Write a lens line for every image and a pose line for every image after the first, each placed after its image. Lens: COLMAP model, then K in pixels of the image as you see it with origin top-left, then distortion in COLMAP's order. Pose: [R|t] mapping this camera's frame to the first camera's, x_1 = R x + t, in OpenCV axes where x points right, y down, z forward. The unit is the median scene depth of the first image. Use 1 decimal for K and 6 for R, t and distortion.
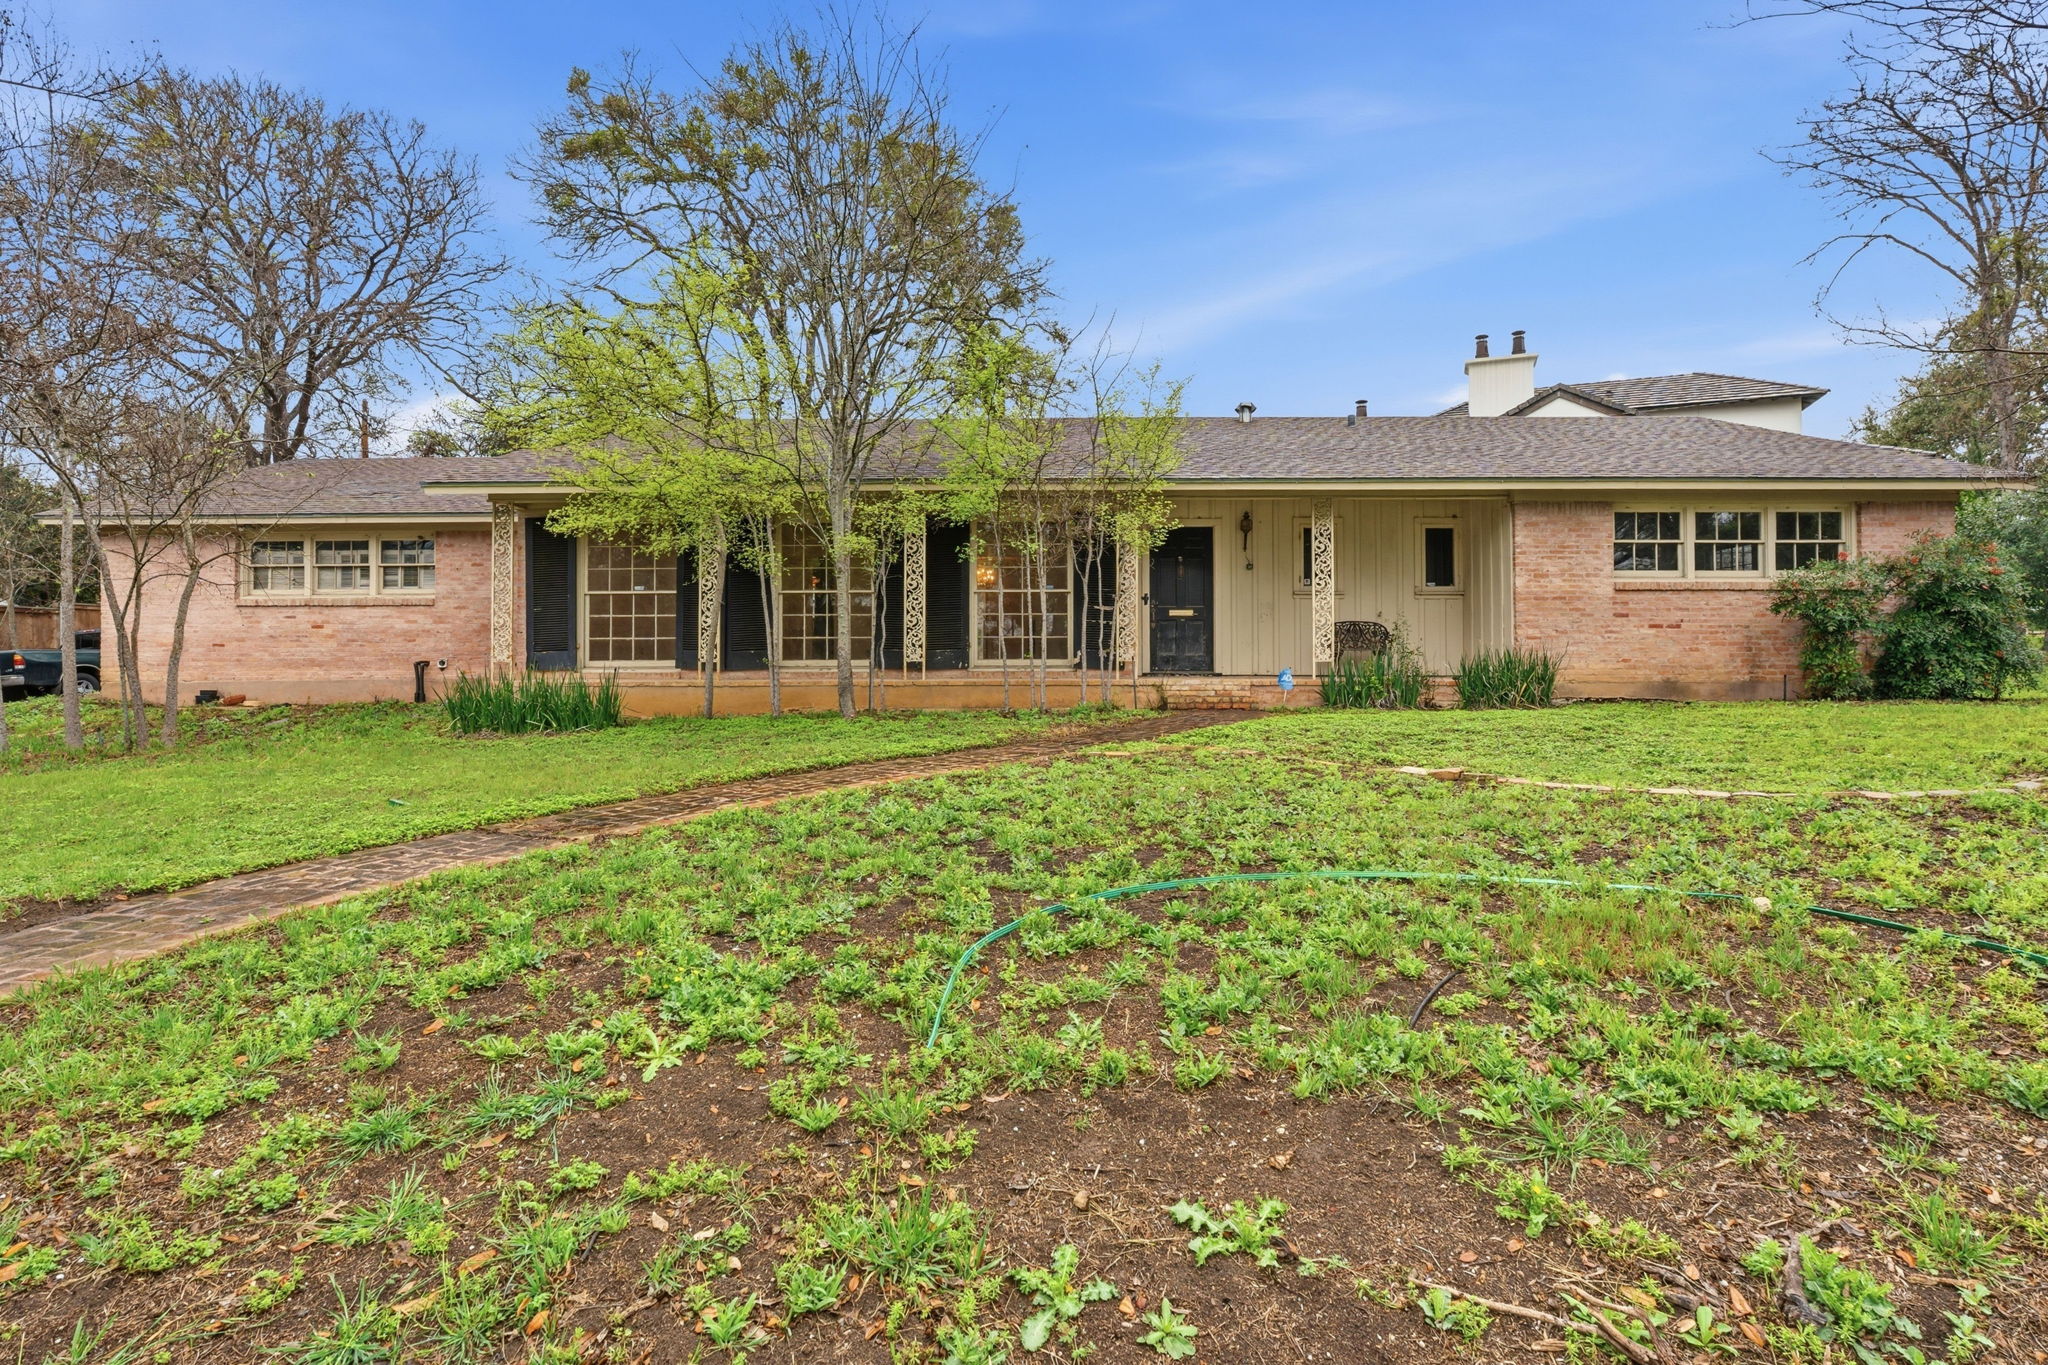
lens RADIAL K [[996.3, 0, 999.6], [0, 996.3, 693.1], [0, 0, 1]] dist [-0.015408, 0.000543]
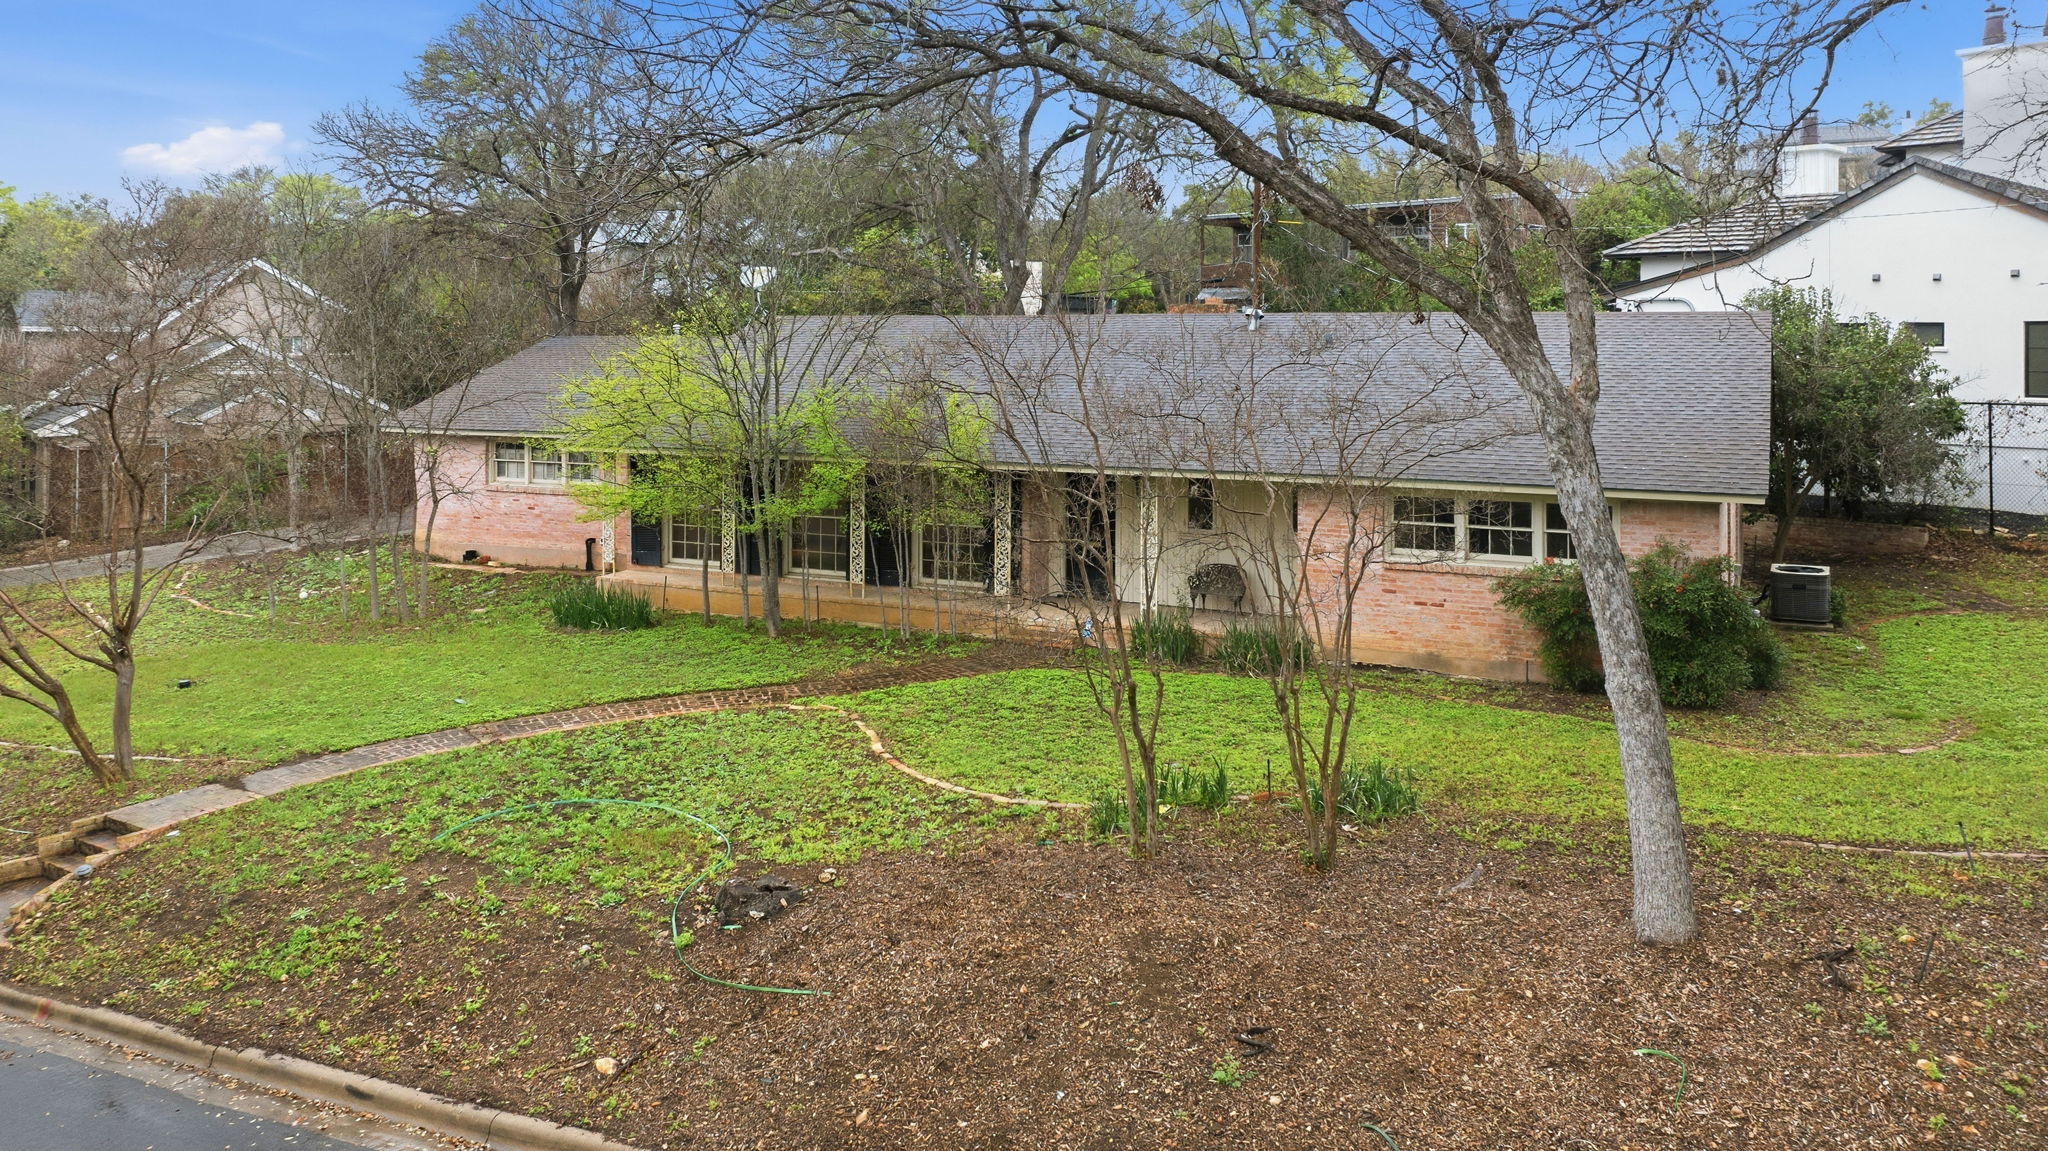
lens RADIAL K [[1546.2, 0, 980.3], [0, 1546.2, 417.5], [0, 0, 1]] dist [-0.007699, -0.000938]
pose [[0.891691, 0.021263, -0.452145, 0.976387], [-0.004173, 0.999240, 0.038761, -0.331060], [0.452625, -0.032676, 0.891102, -0.726923]]
